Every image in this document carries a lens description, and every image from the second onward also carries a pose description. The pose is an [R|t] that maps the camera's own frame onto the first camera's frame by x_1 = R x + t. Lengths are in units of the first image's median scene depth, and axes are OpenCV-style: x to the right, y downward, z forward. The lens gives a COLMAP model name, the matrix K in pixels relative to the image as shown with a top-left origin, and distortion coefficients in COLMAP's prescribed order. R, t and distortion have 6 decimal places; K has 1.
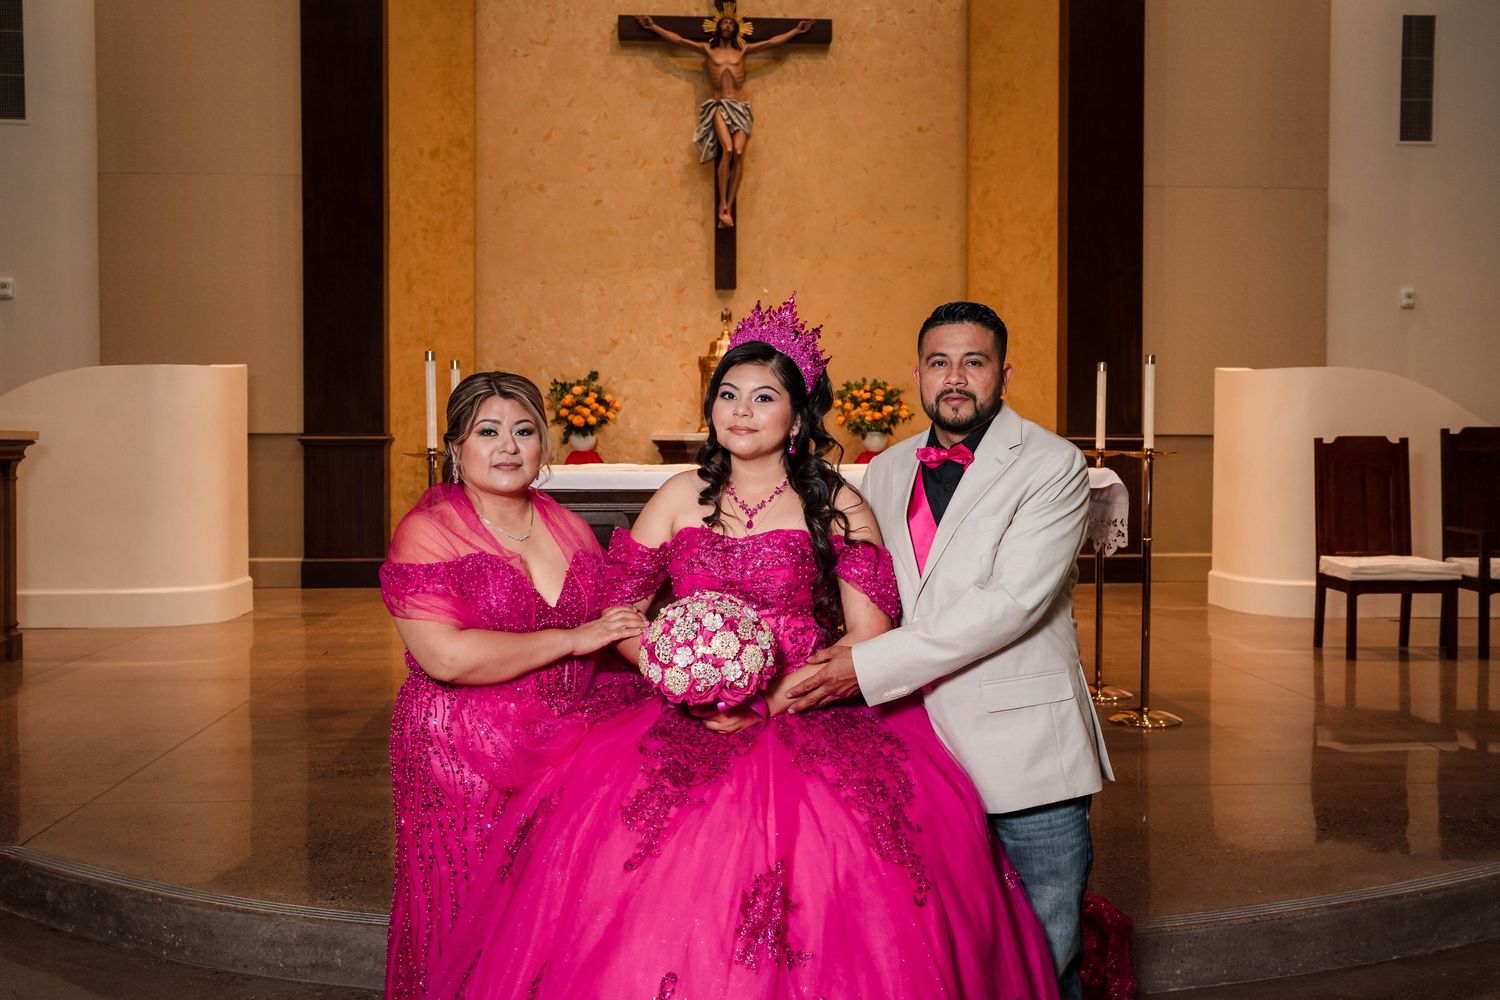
lens RADIAL K [[1742.2, 0, 791.0], [0, 1742.2, 495.3], [0, 0, 1]] dist [0.042457, 0.000000]
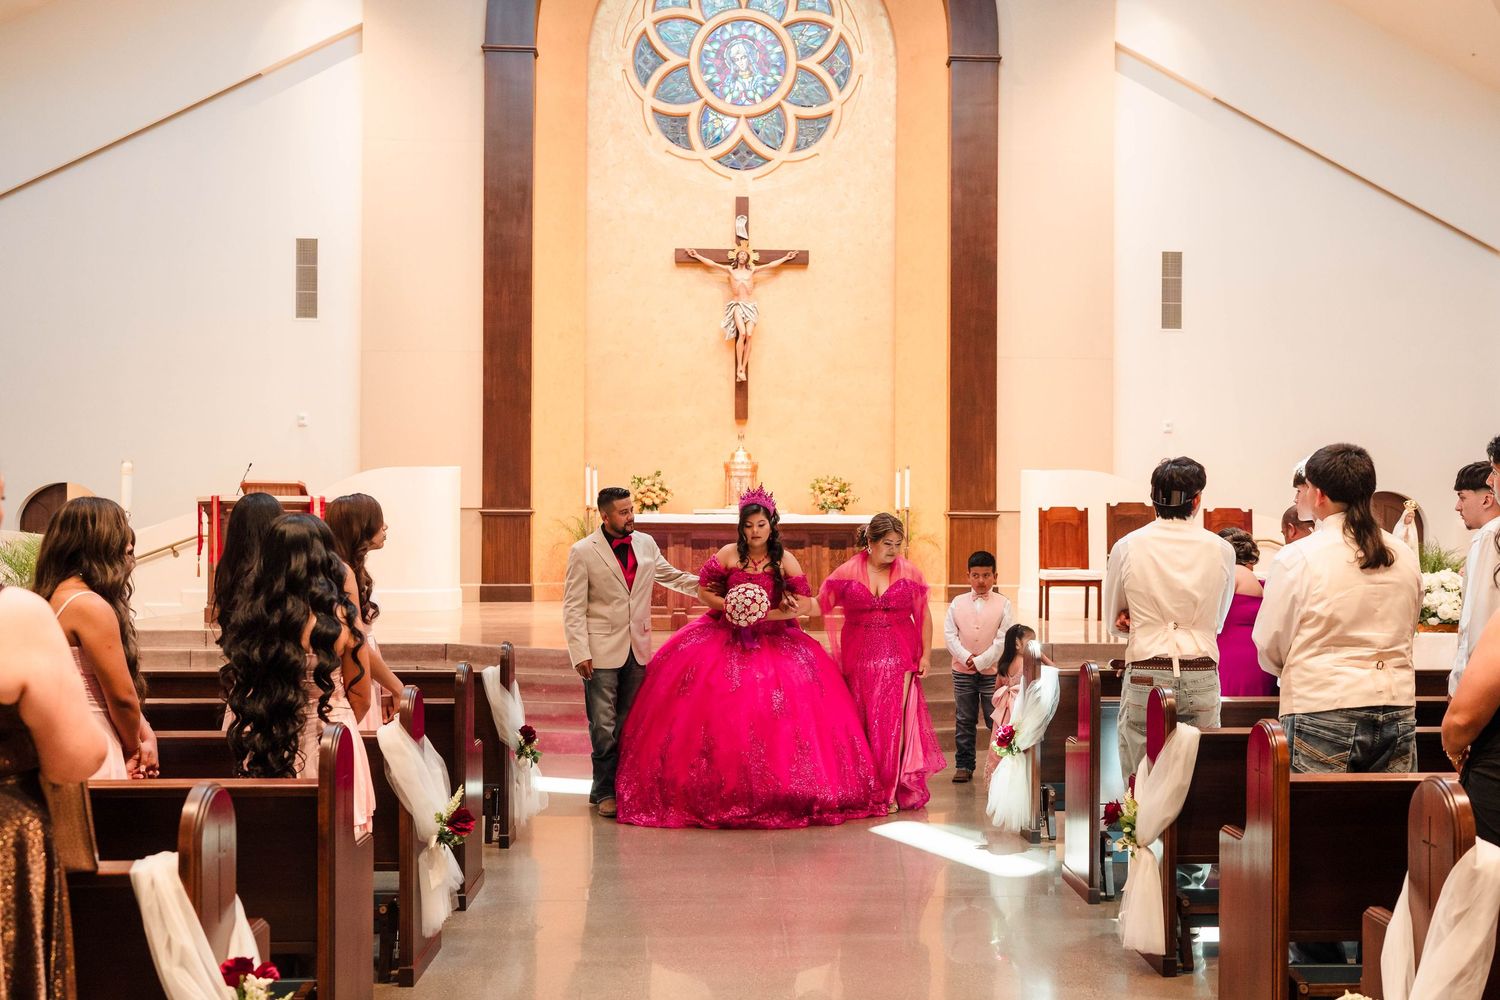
lens RADIAL K [[1301.0, 0, 766.0], [0, 1301.0, 513.8], [0, 0, 1]] dist [0.095953, -0.001664]
pose [[0.999596, 0.003662, -0.028179, 0.019493], [-0.004710, 0.999297, -0.037190, 0.012287], [0.028023, 0.037307, 0.998911, -0.188489]]
